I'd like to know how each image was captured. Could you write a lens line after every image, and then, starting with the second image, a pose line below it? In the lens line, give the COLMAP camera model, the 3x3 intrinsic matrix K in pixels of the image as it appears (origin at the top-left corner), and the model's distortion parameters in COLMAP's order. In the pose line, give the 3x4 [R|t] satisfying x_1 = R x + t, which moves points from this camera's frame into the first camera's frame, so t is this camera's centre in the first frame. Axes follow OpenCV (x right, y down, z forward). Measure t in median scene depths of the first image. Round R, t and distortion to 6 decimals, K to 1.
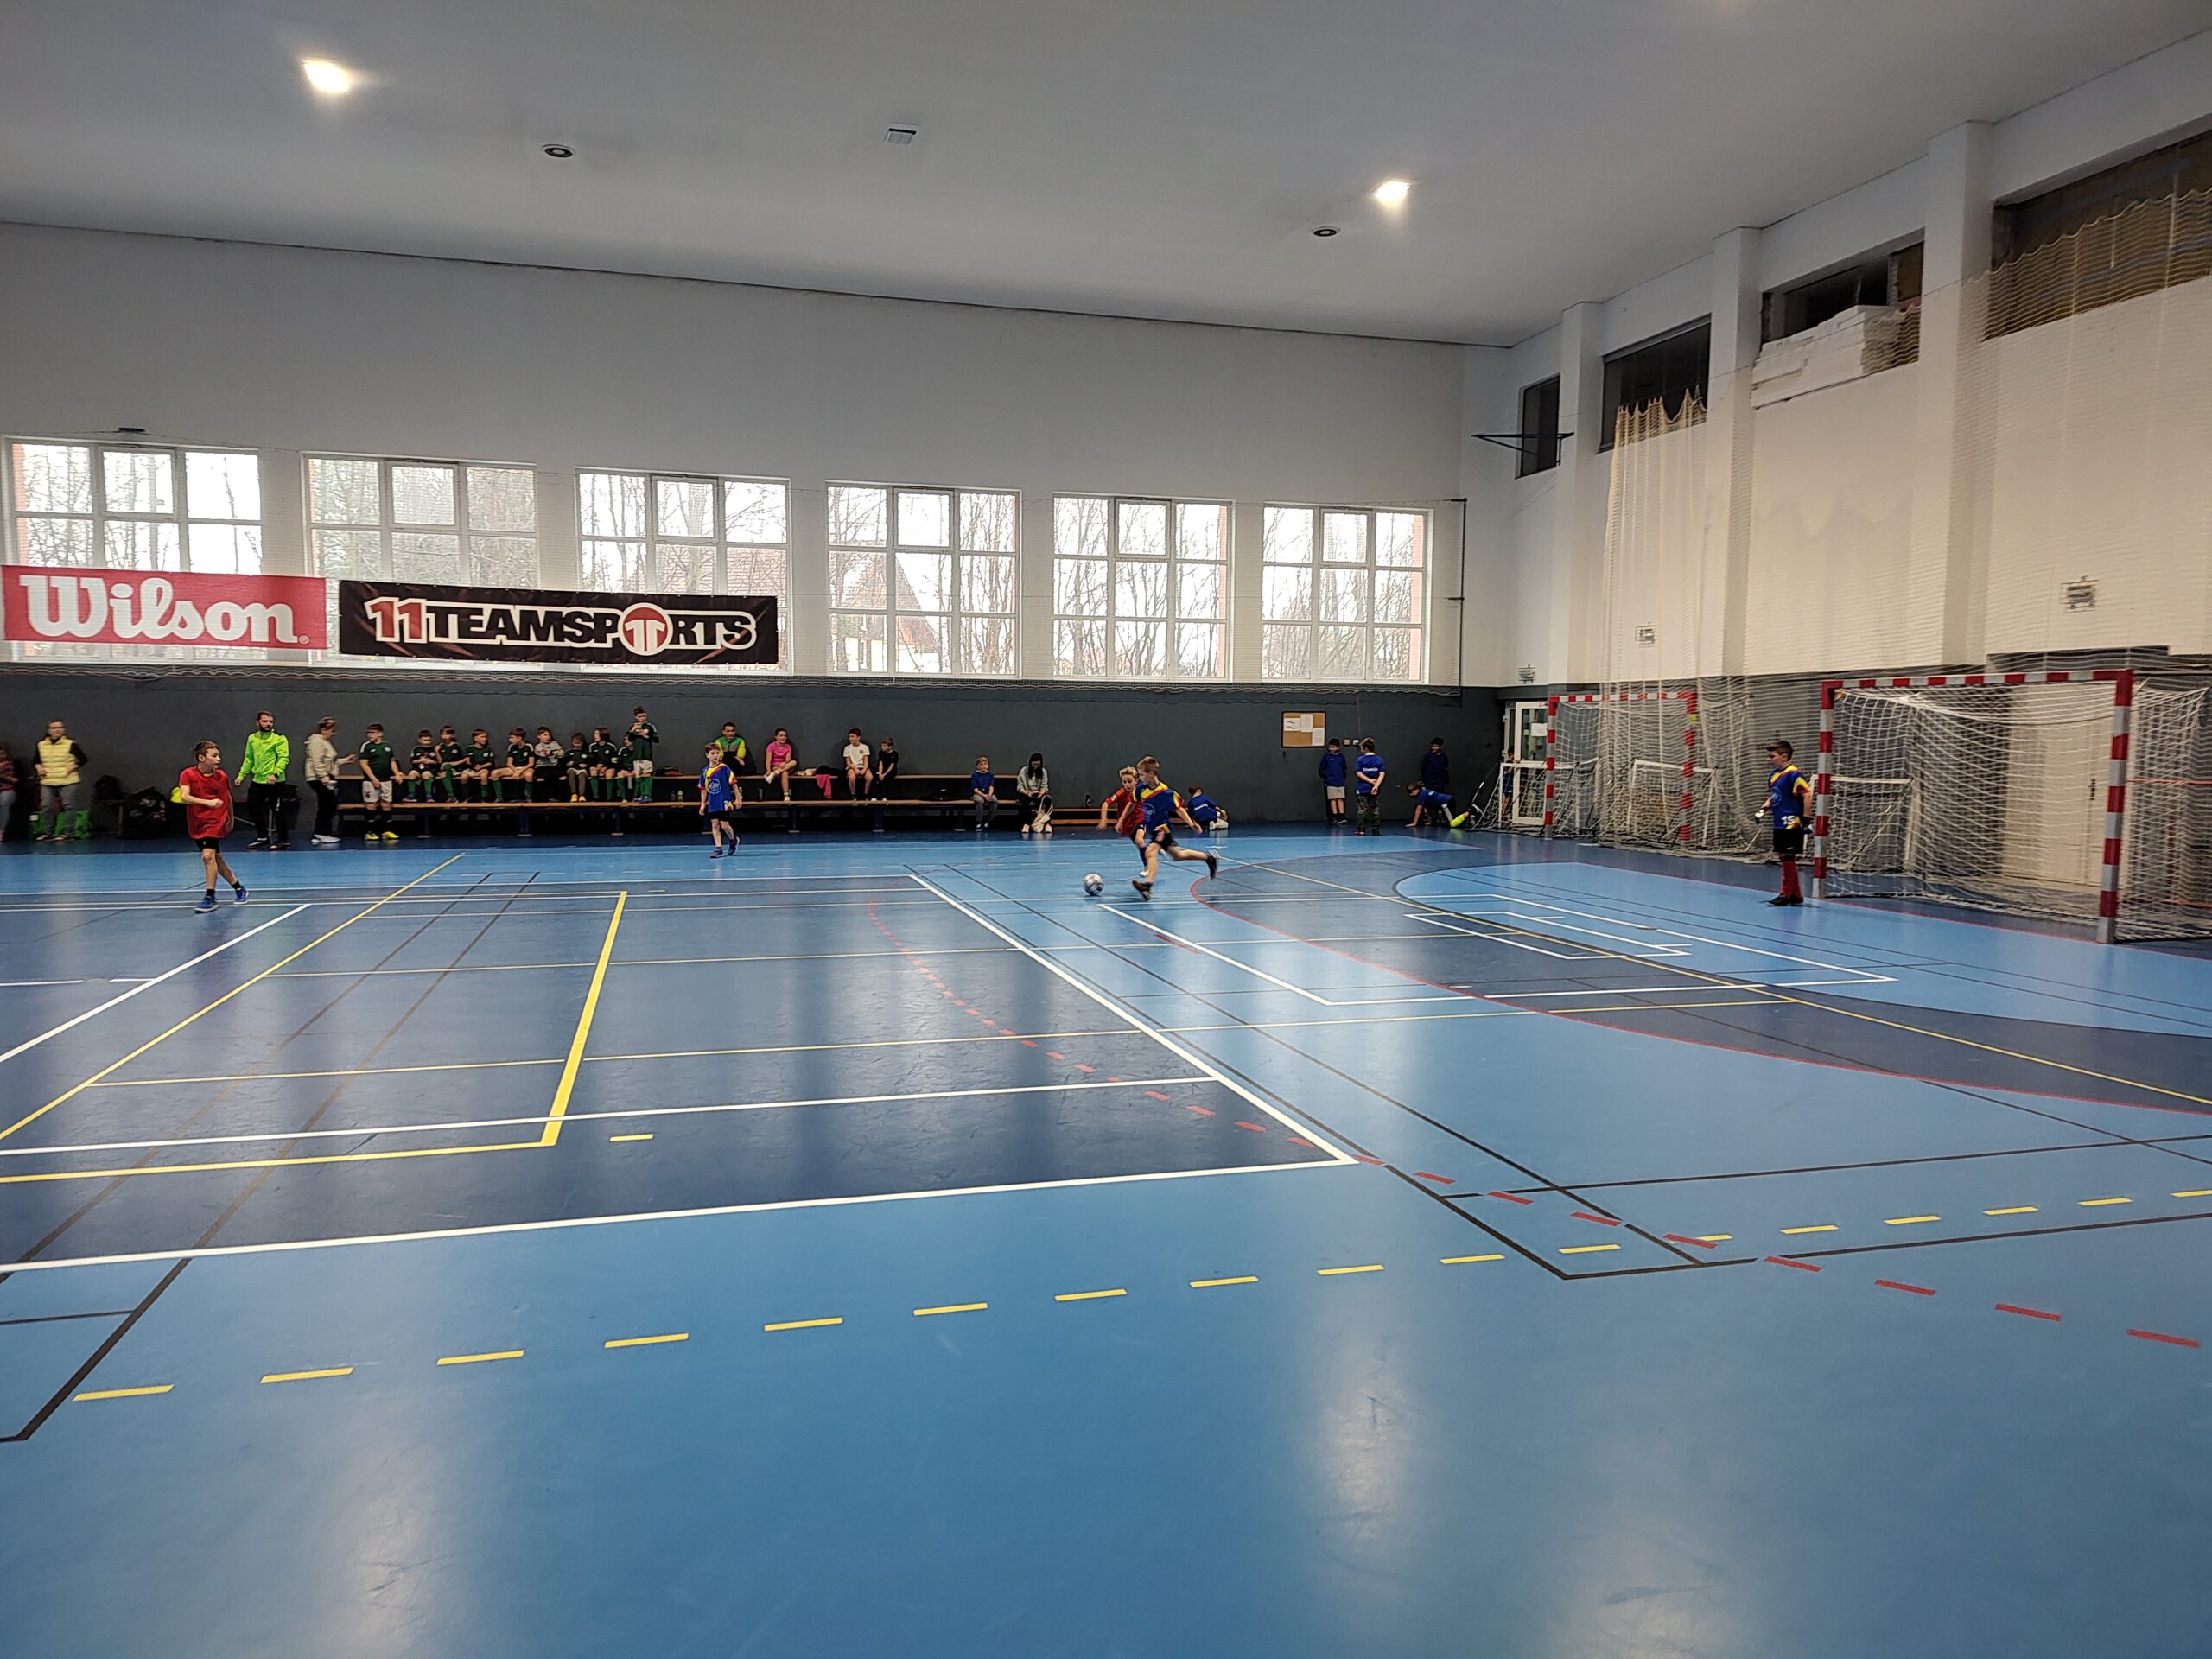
lens RADIAL K [[1506.1, 0, 1101.6], [0, 1506.1, 879.2], [0, 0, 1]] dist [0.059478, -0.048366]
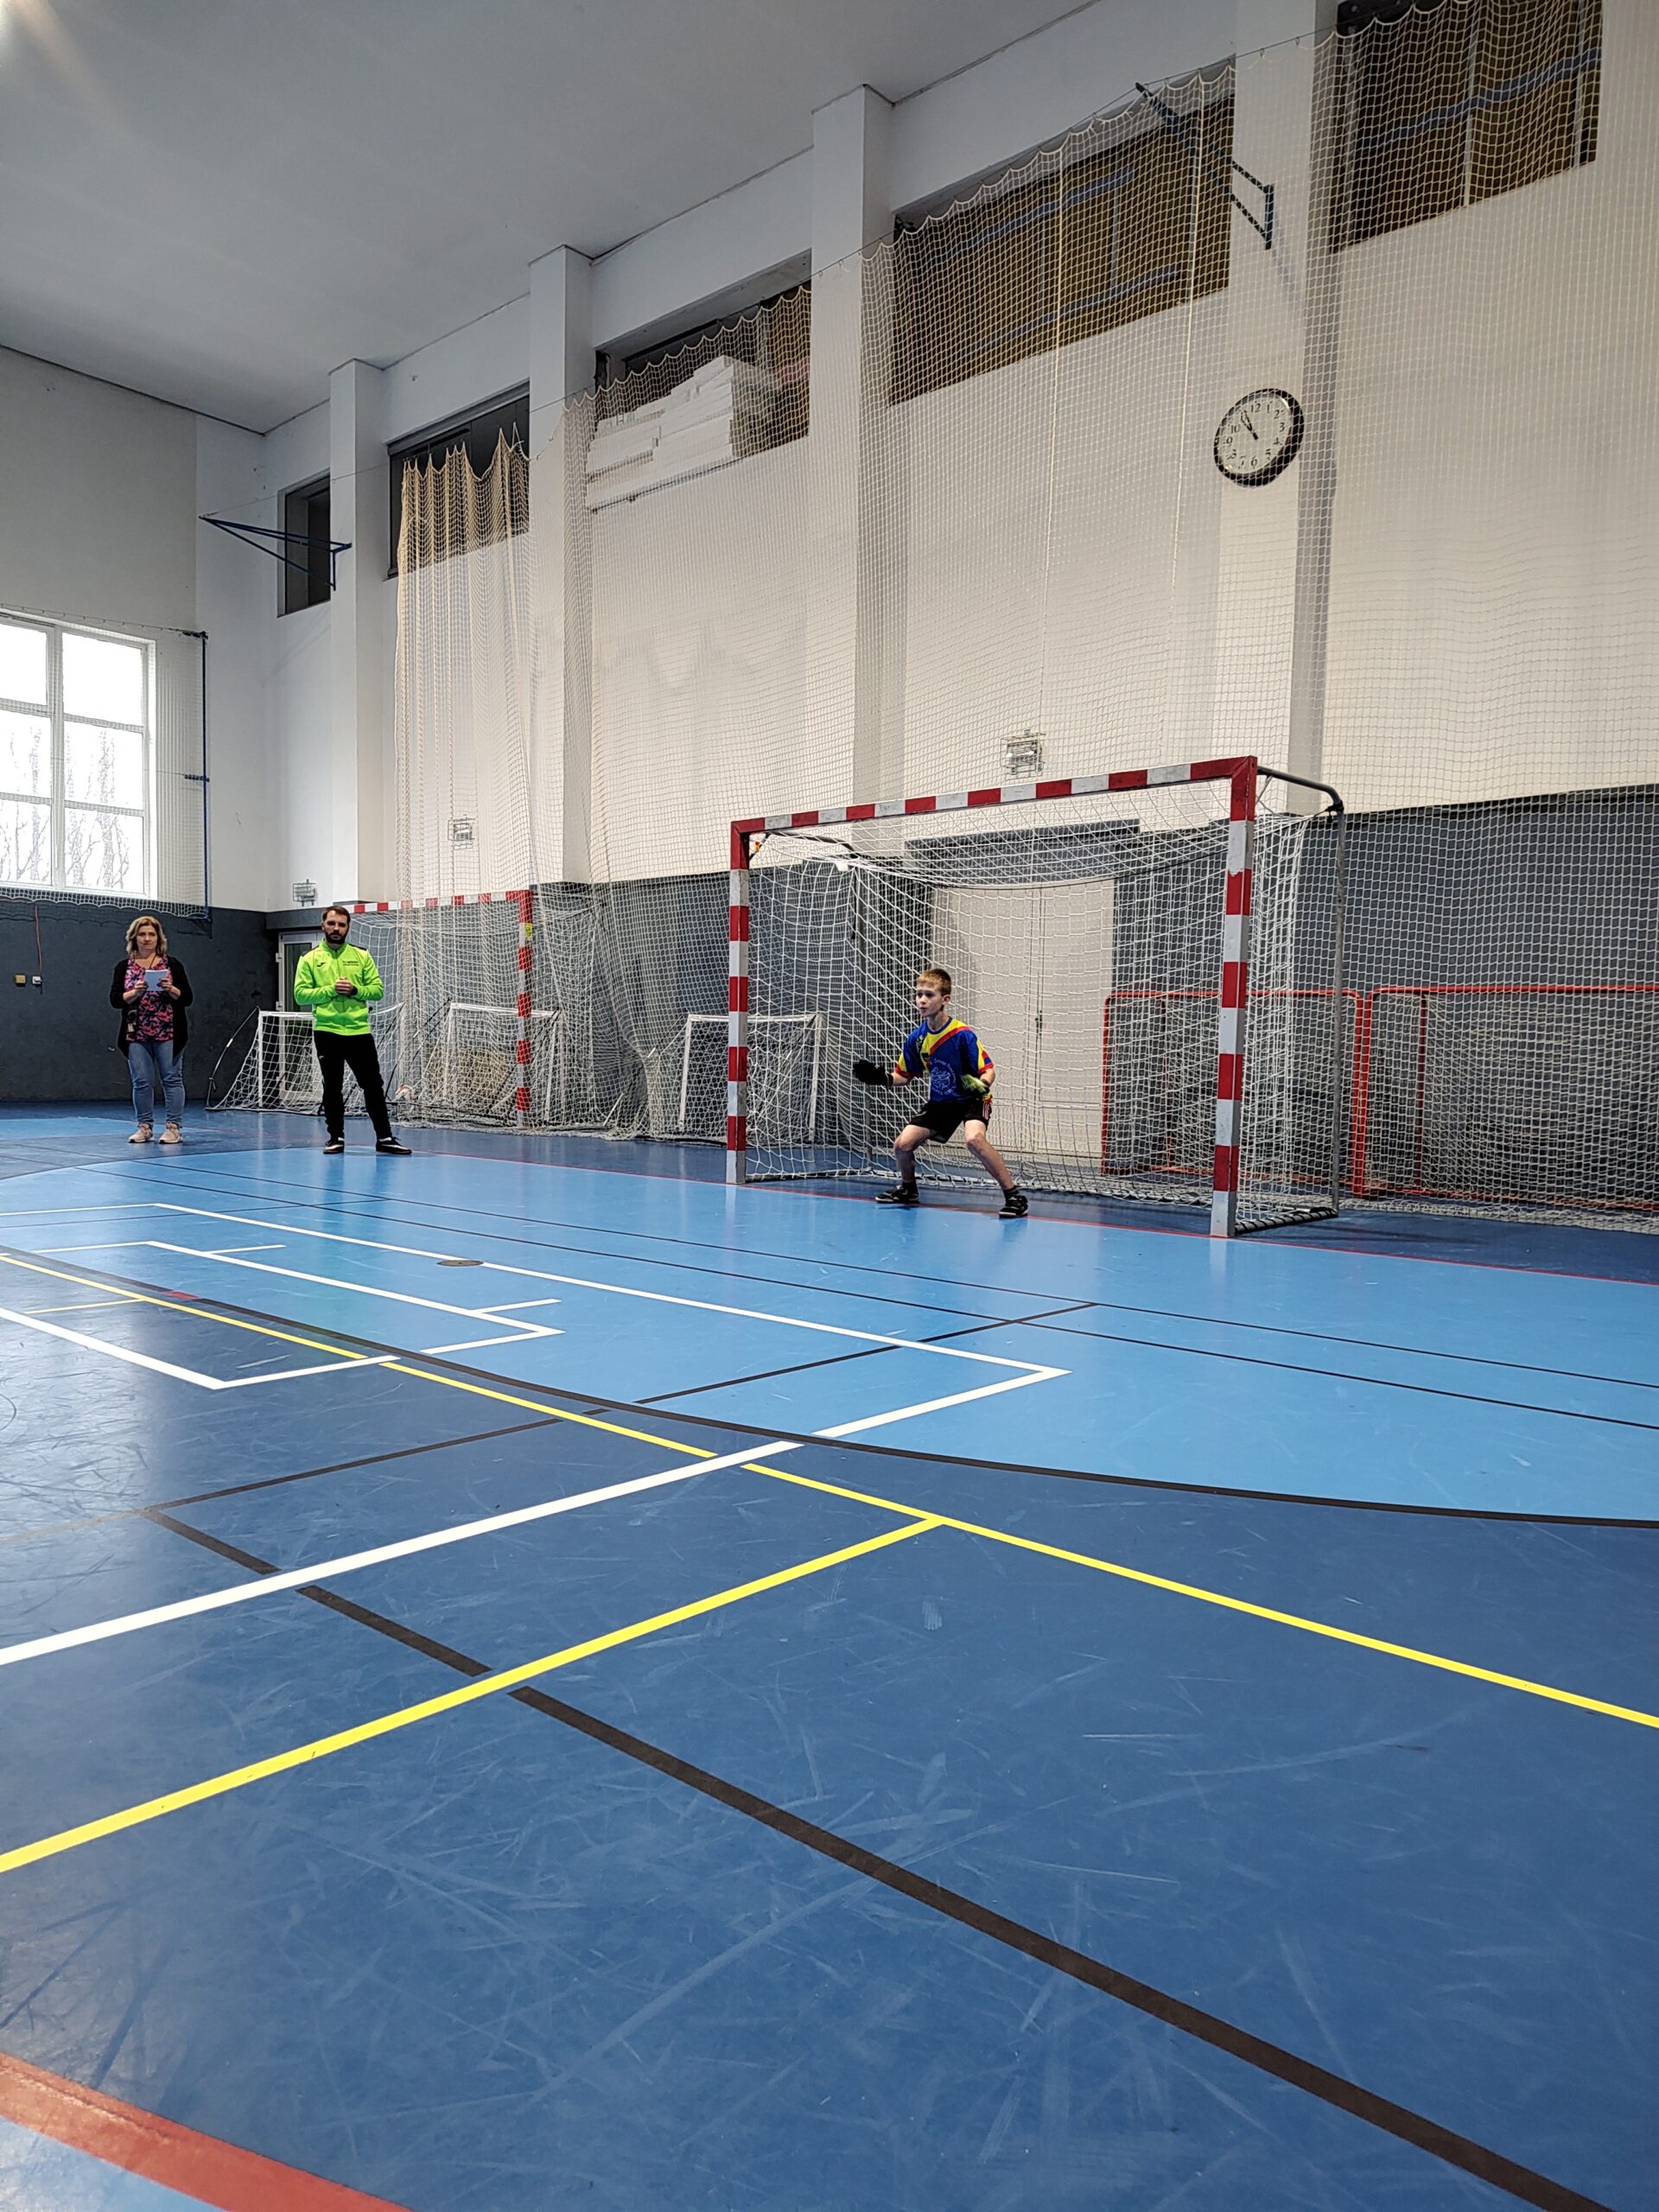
lens RADIAL K [[1506.1, 0, 840.8], [0, 1506.1, 1096.6], [0, 0, 1]] dist [0.059478, -0.048366]
pose [[0.837476, -0.006135, 0.546440, 0.132824], [0.038506, 0.998114, -0.047807, 0.006289], [-0.545116, 0.061079, 0.836133, 0.352678]]
